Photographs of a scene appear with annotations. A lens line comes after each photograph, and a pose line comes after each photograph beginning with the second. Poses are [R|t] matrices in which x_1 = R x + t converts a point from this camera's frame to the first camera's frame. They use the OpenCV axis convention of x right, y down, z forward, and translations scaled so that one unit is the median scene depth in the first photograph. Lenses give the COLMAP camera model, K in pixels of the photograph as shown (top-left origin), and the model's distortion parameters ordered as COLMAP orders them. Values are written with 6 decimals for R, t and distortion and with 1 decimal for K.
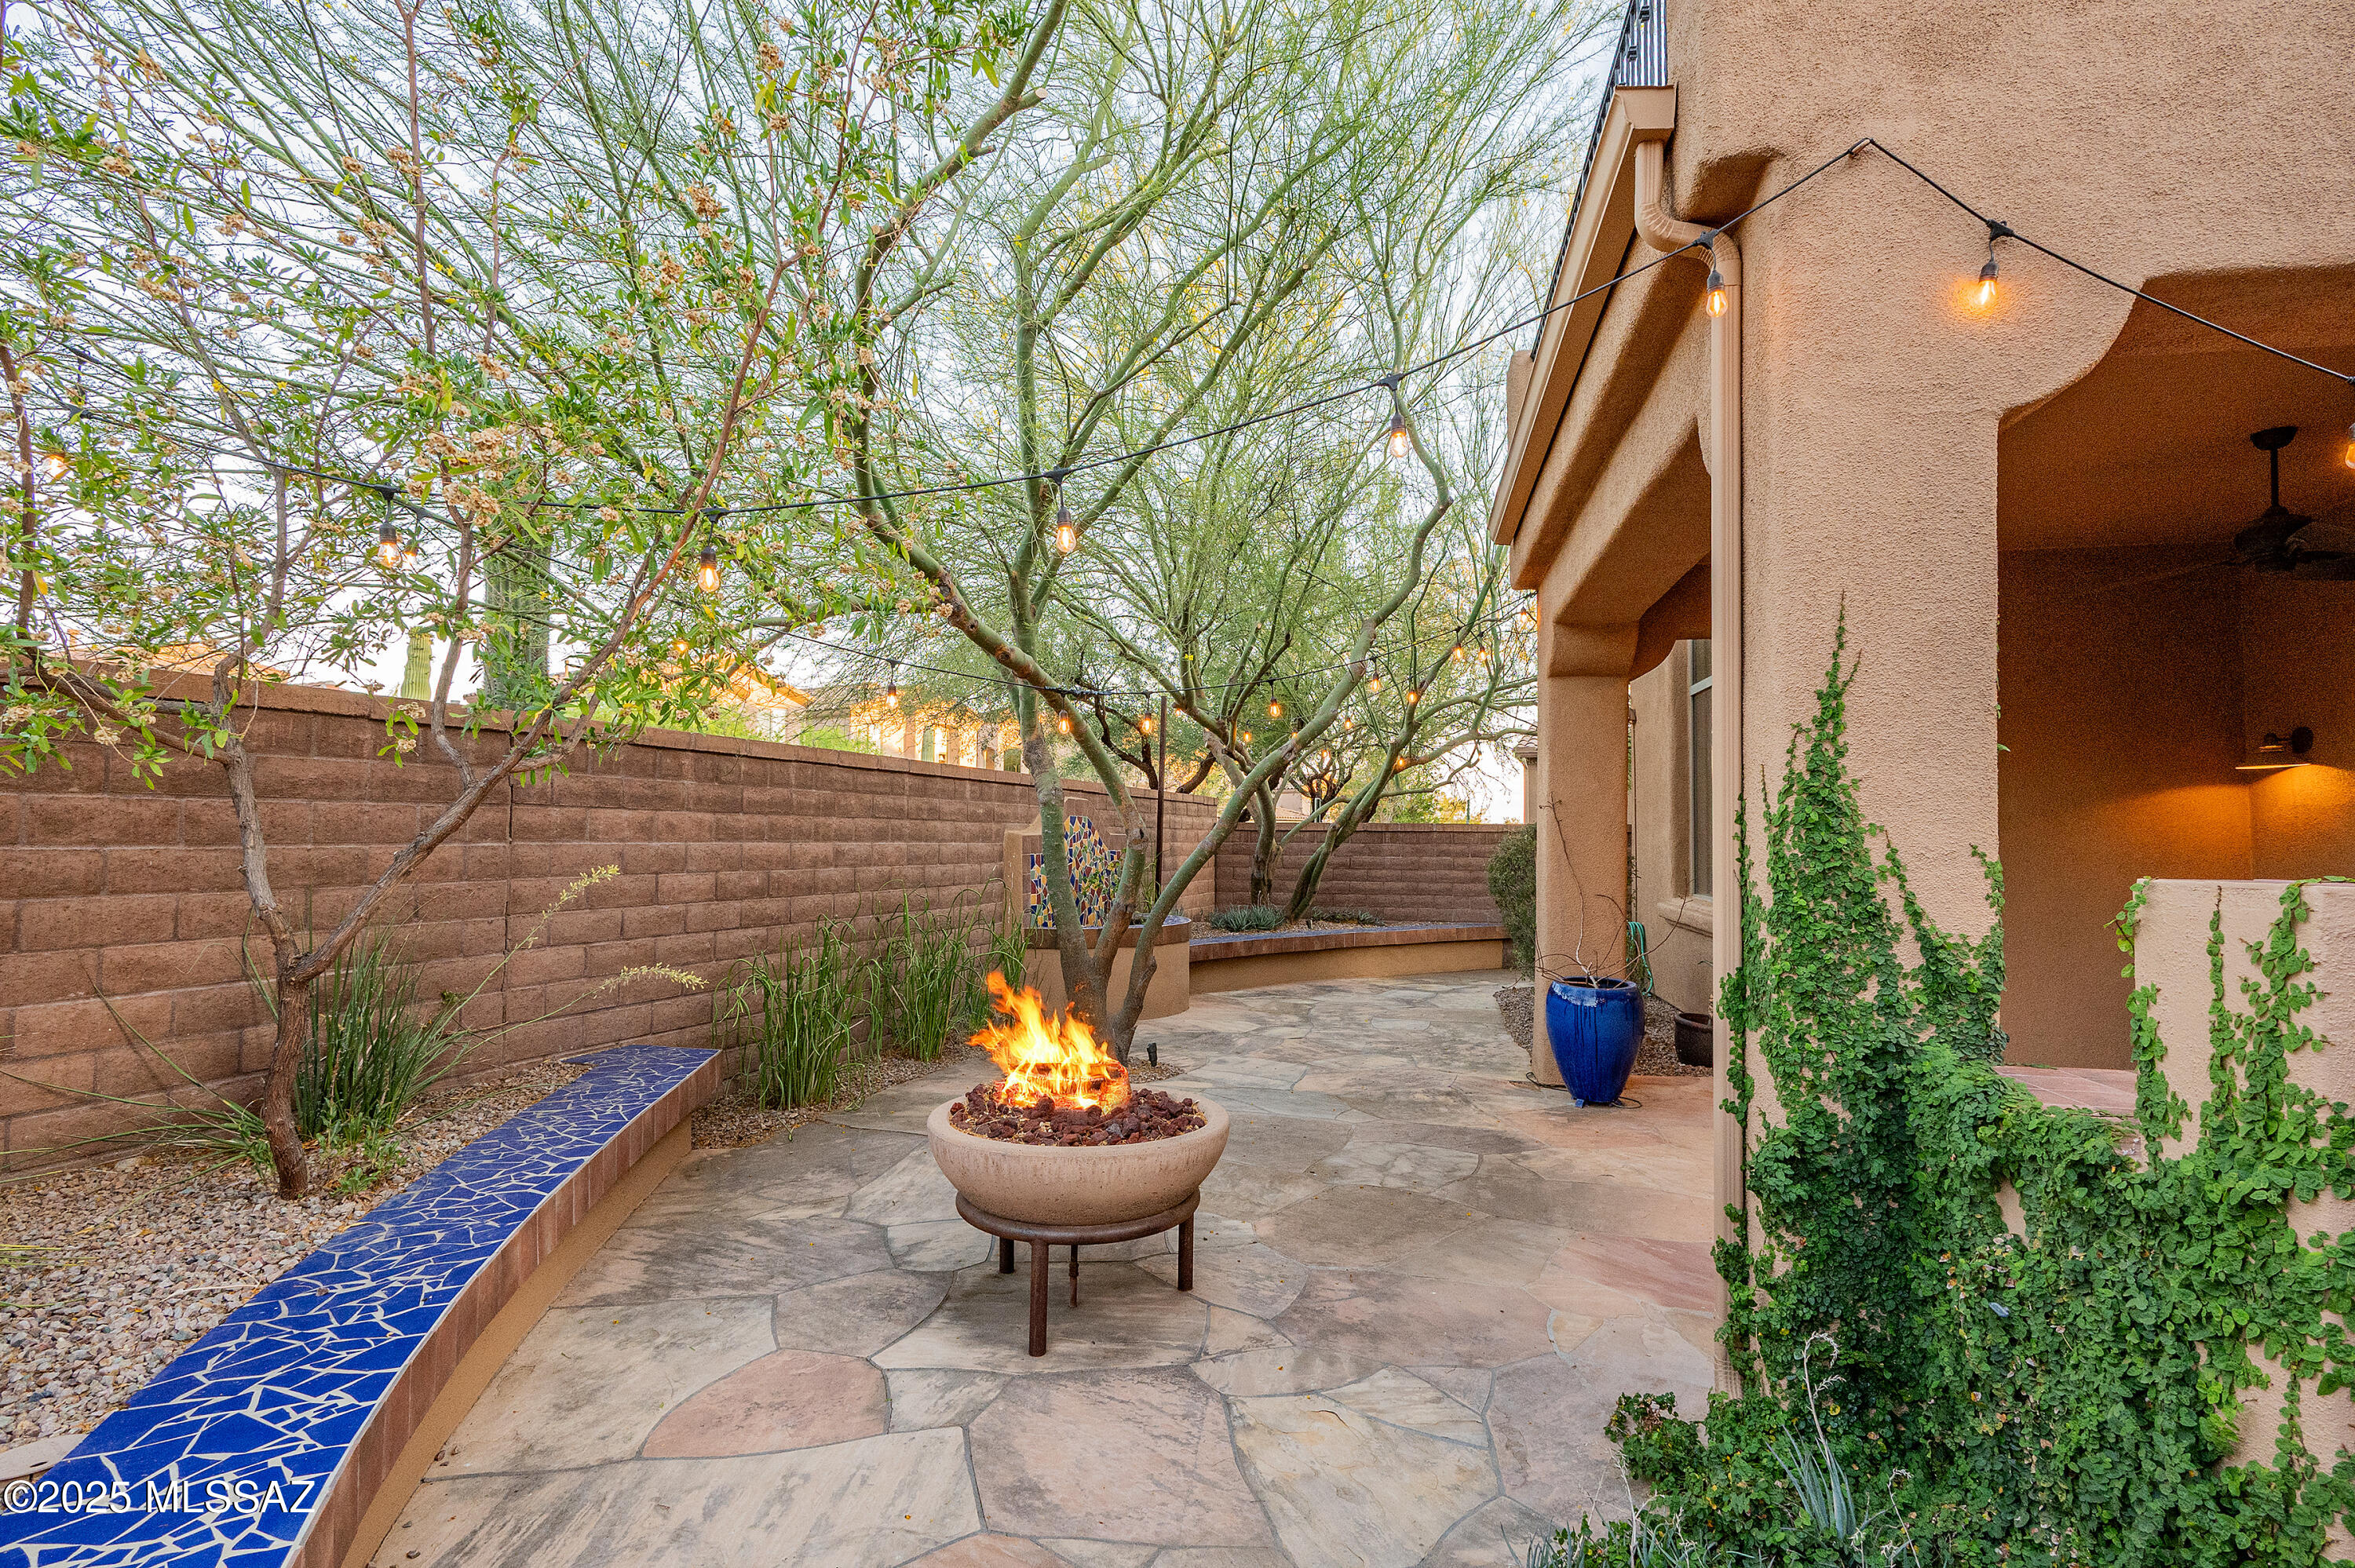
lens RADIAL K [[1143.6, 0, 1177.5], [0, 1143.6, 784.0], [0, 0, 1]] dist [0.001400, 0.000572]
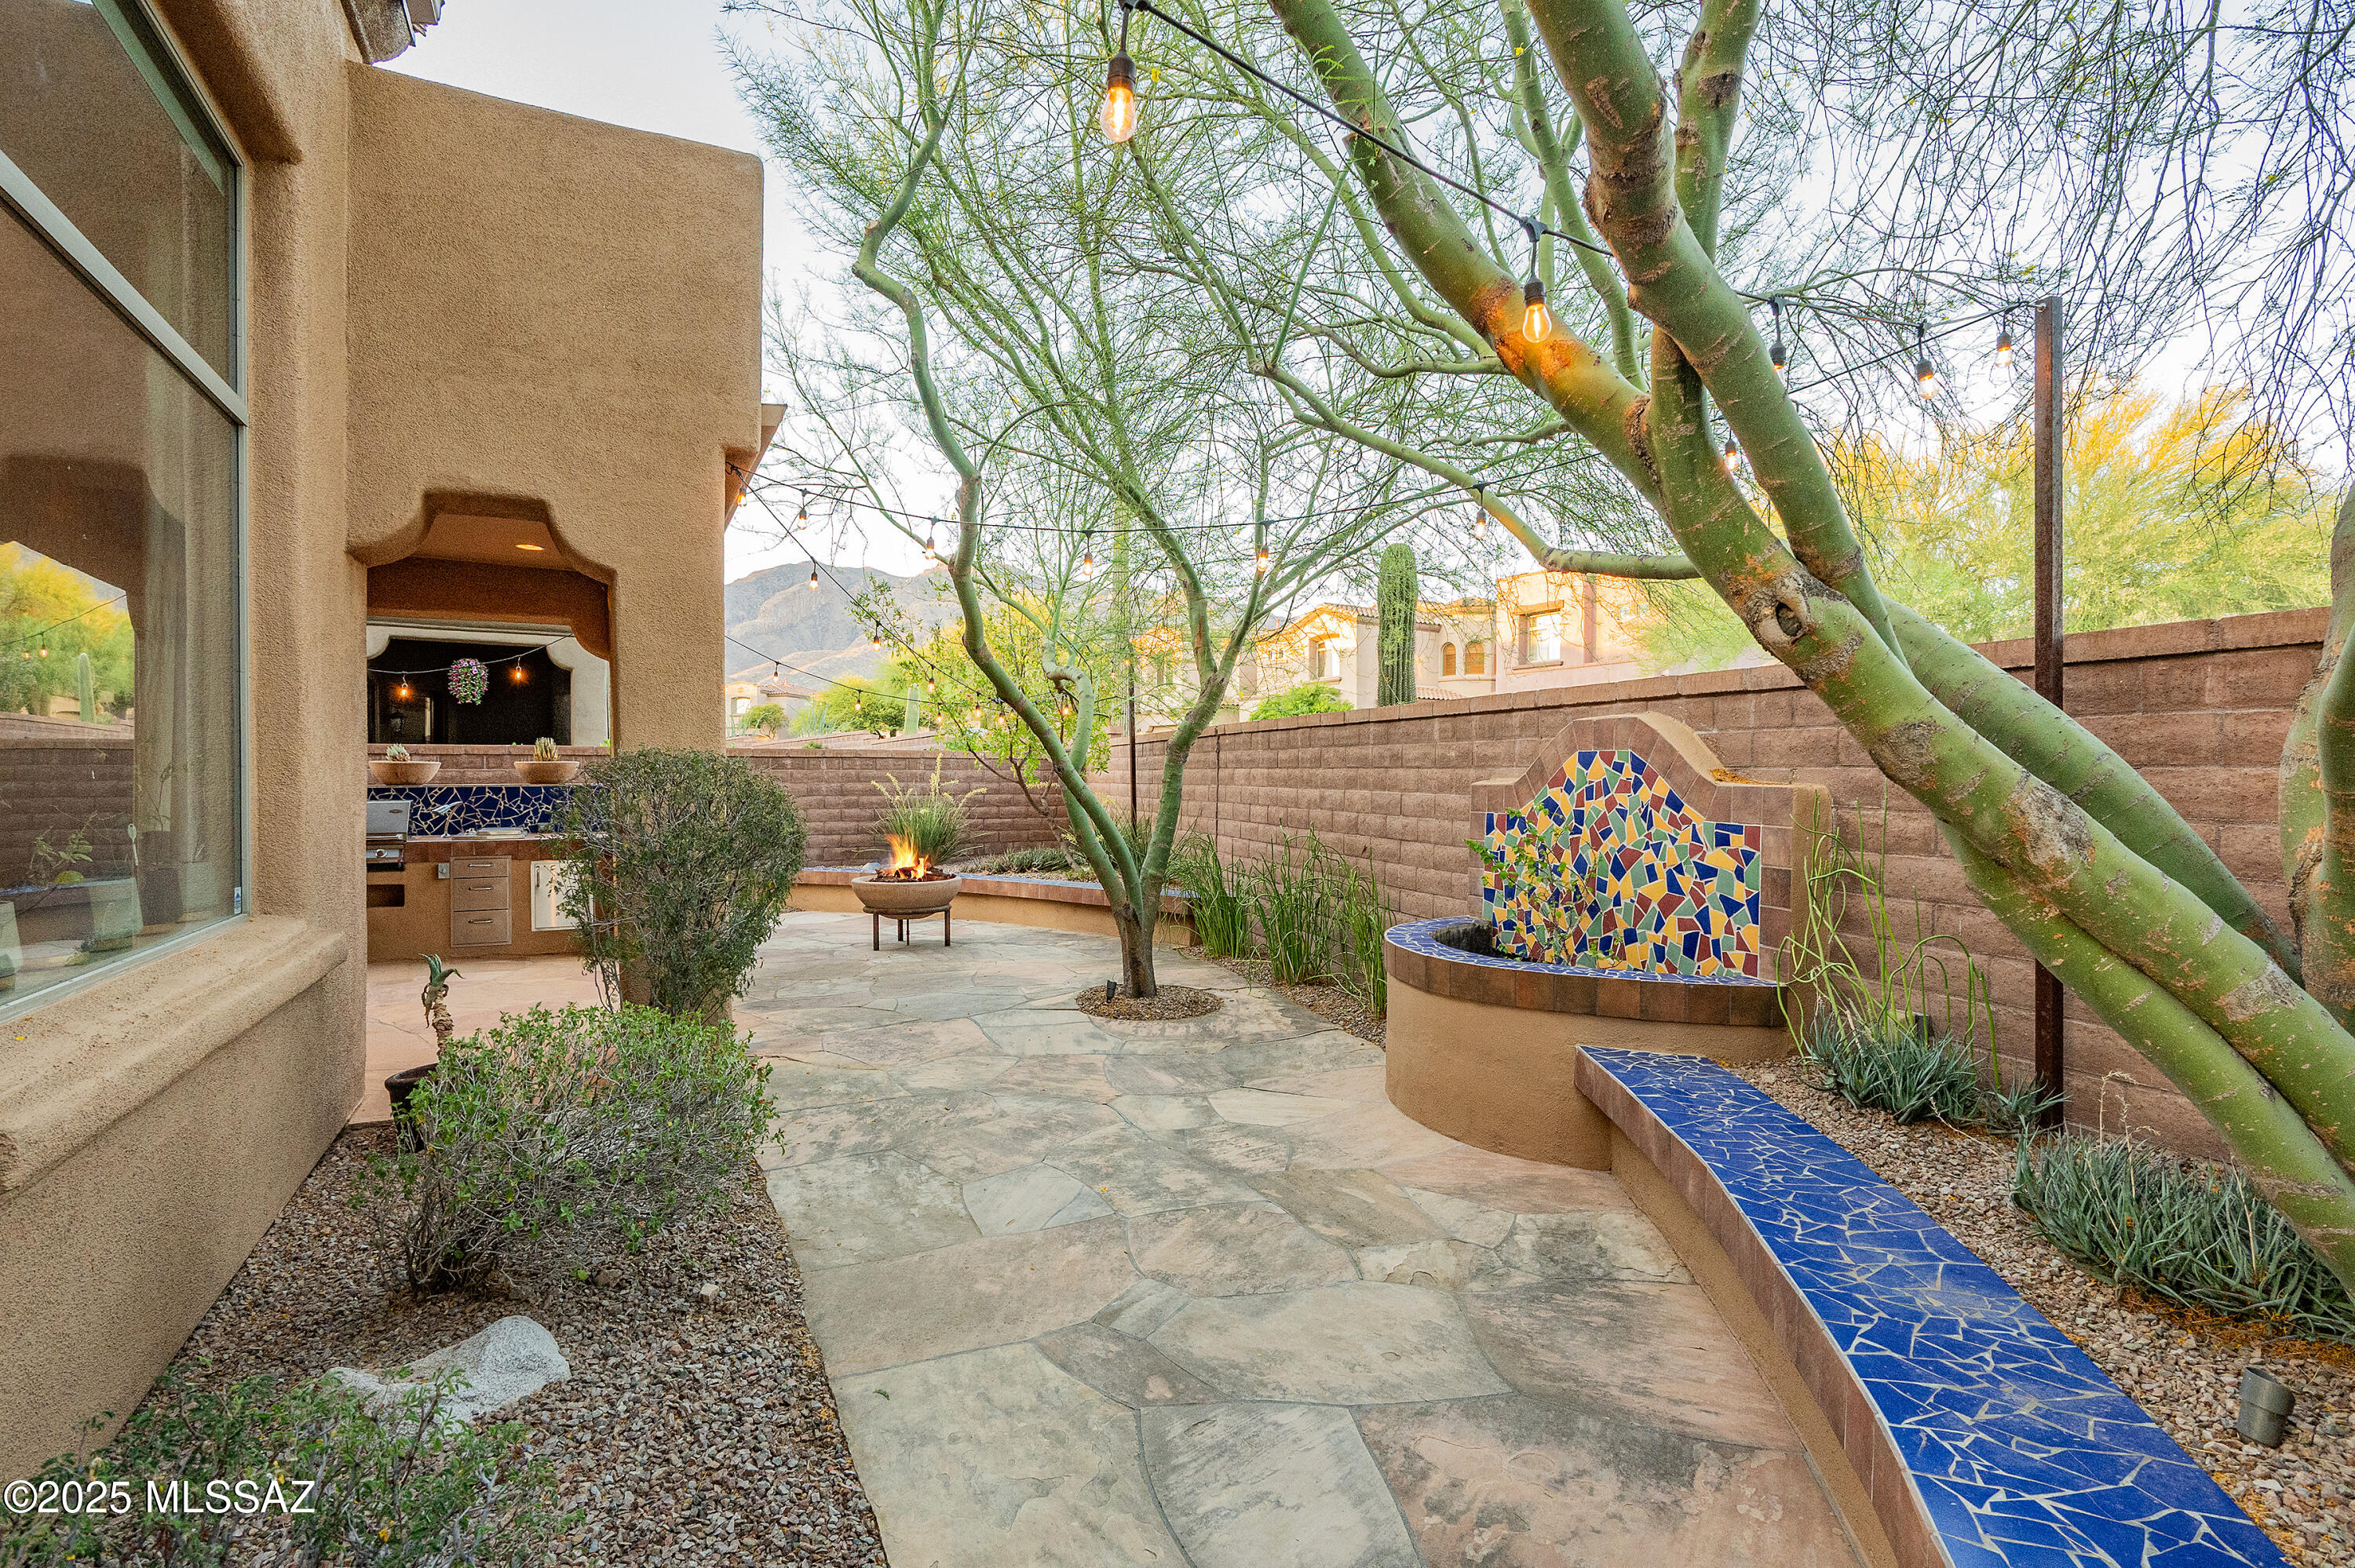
lens RADIAL K [[1143.6, 0, 1177.5], [0, 1143.6, 784.0], [0, 0, 1]] dist [0.001400, 0.000572]
pose [[-0.797273, -0.003018, -0.603612, 0.523978], [0.020962, 0.999246, -0.032683, 0.076847], [0.603255, -0.038710, -0.796608, 1.759663]]
